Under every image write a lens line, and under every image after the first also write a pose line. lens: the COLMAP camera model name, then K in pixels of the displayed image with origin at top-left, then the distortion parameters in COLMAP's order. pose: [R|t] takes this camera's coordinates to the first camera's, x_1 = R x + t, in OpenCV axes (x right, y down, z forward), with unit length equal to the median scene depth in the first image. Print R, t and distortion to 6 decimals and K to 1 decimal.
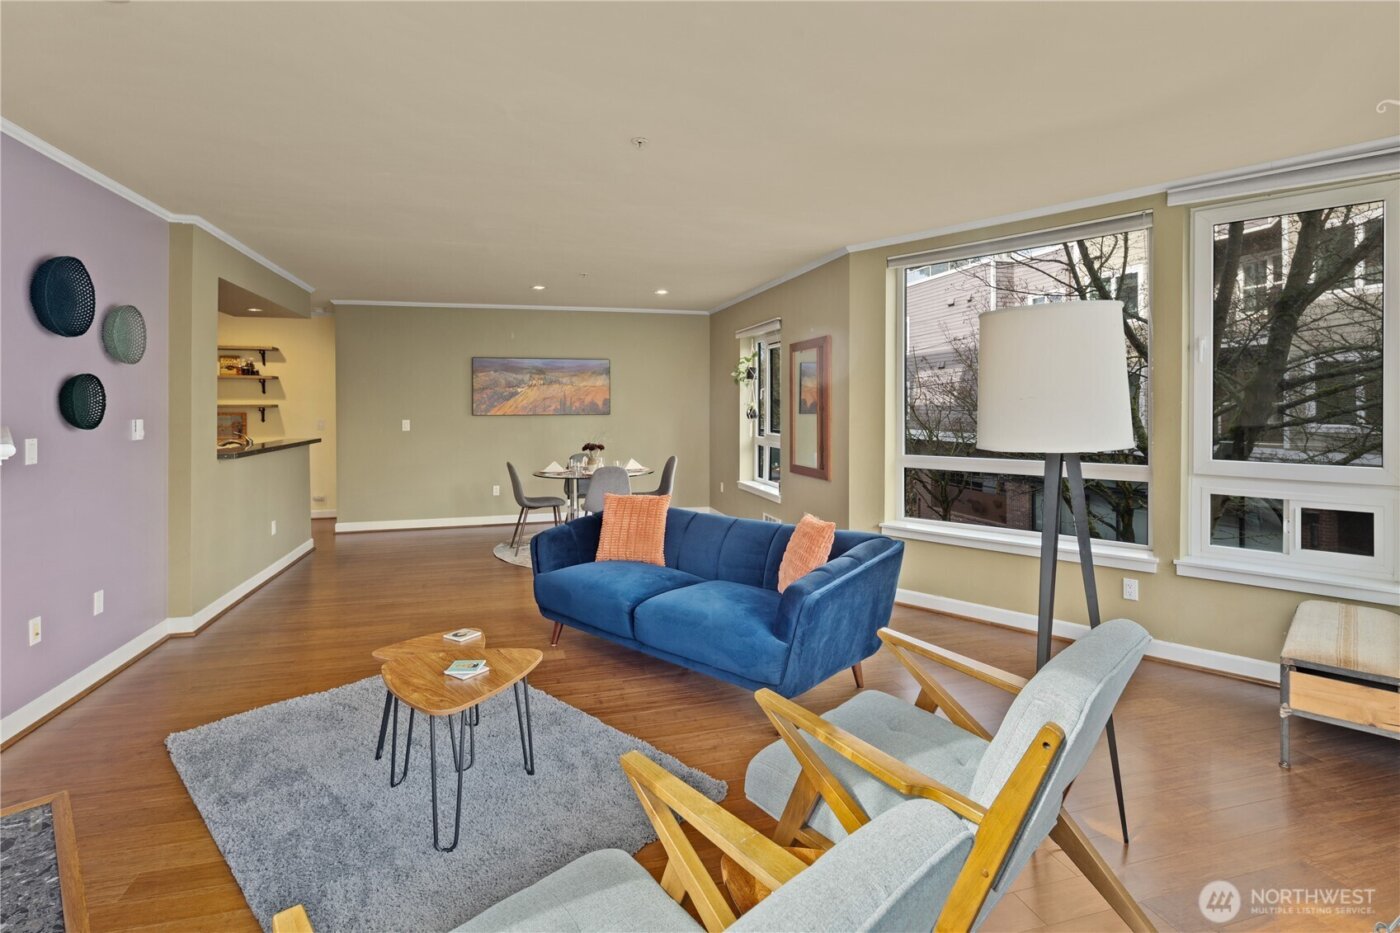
lens RADIAL K [[688.0, 0, 696.5], [0, 688.0, 409.0], [0, 0, 1]] dist [0.000436, -0.000234]
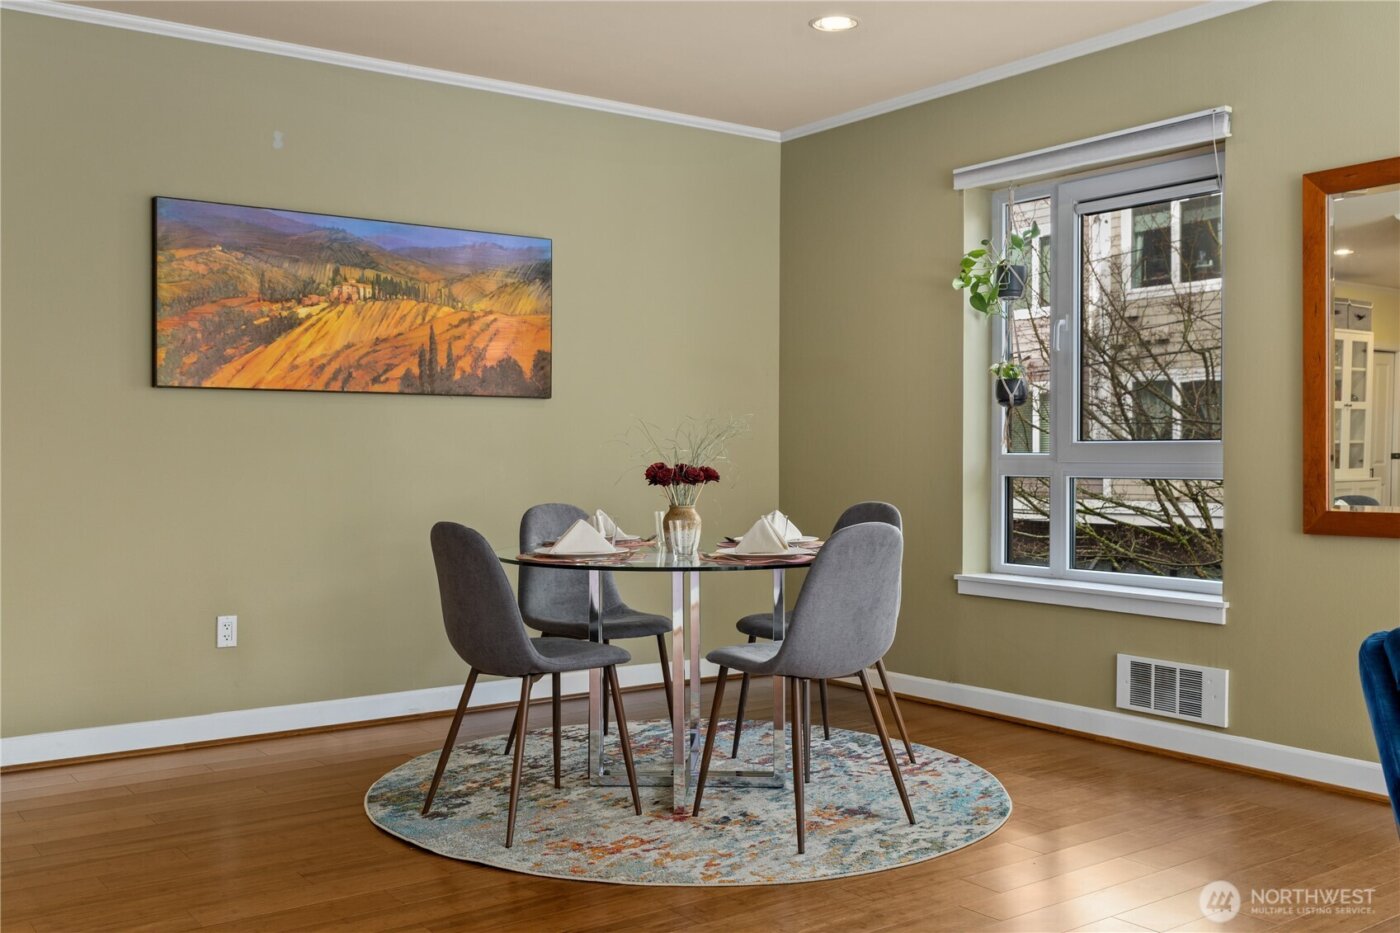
lens RADIAL K [[1334.9, 0, 700.0], [0, 1334.9, 466.5], [0, 0, 1]] dist [-0.000062, 0.000756]
pose [[0.934324, 0.000193, 0.356424, -0.306895], [-0.001123, 0.999996, 0.002401, 0.042486], [-0.356423, -0.002644, 0.934321, 0.358599]]
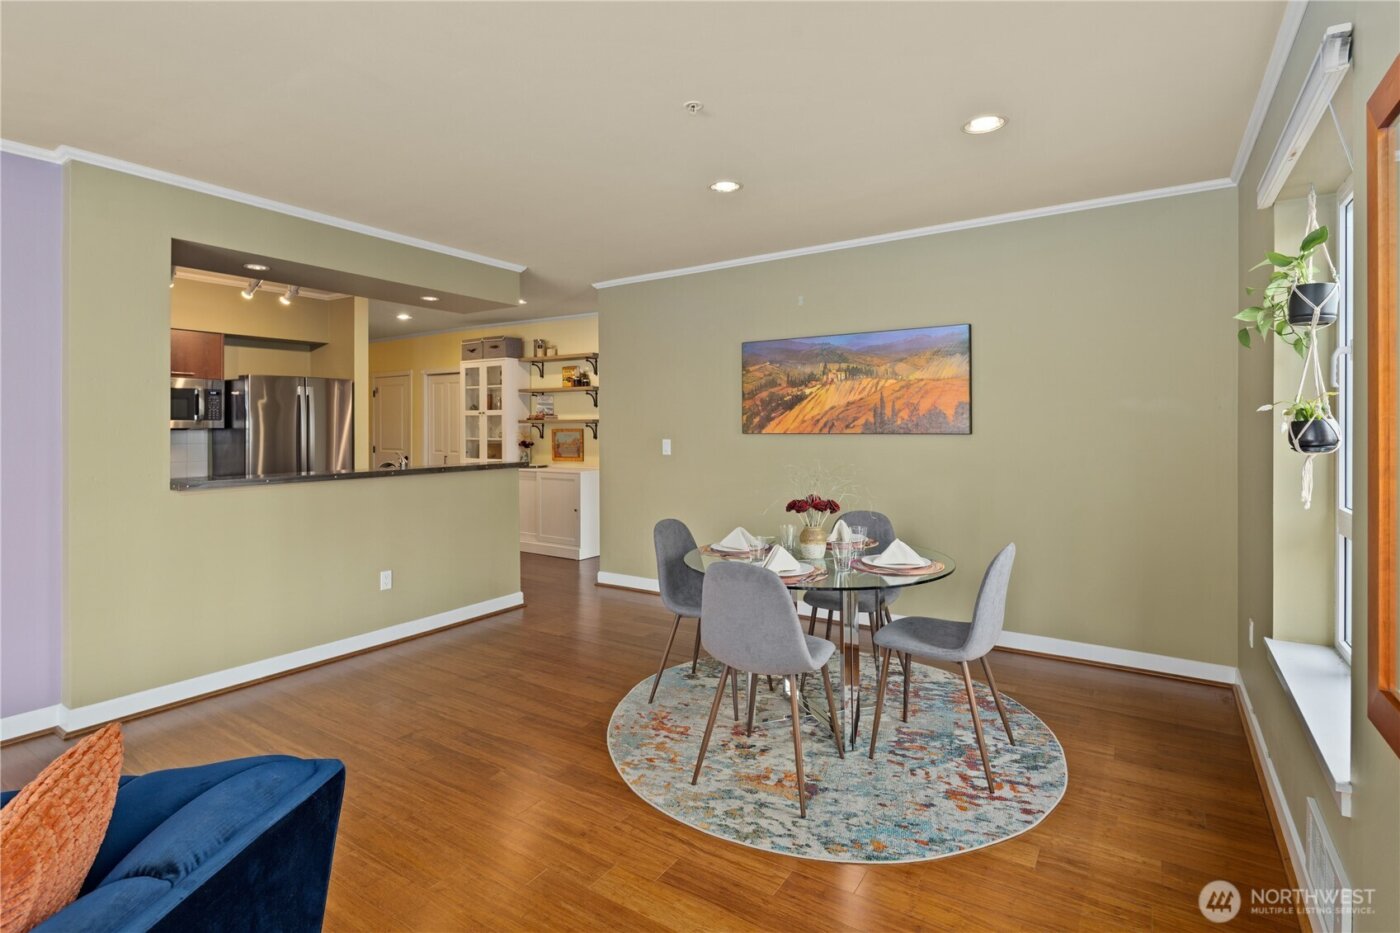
lens RADIAL K [[682.6, 0, 699.4], [0, 682.6, 428.0], [0, 0, 1]] dist [-0.000807, -0.000188]
pose [[0.656834, 0.001648, -0.754034, 0.122870], [-0.001772, 0.999998, 0.000642, 0.003737], [0.754033, 0.000914, 0.656836, 0.548552]]
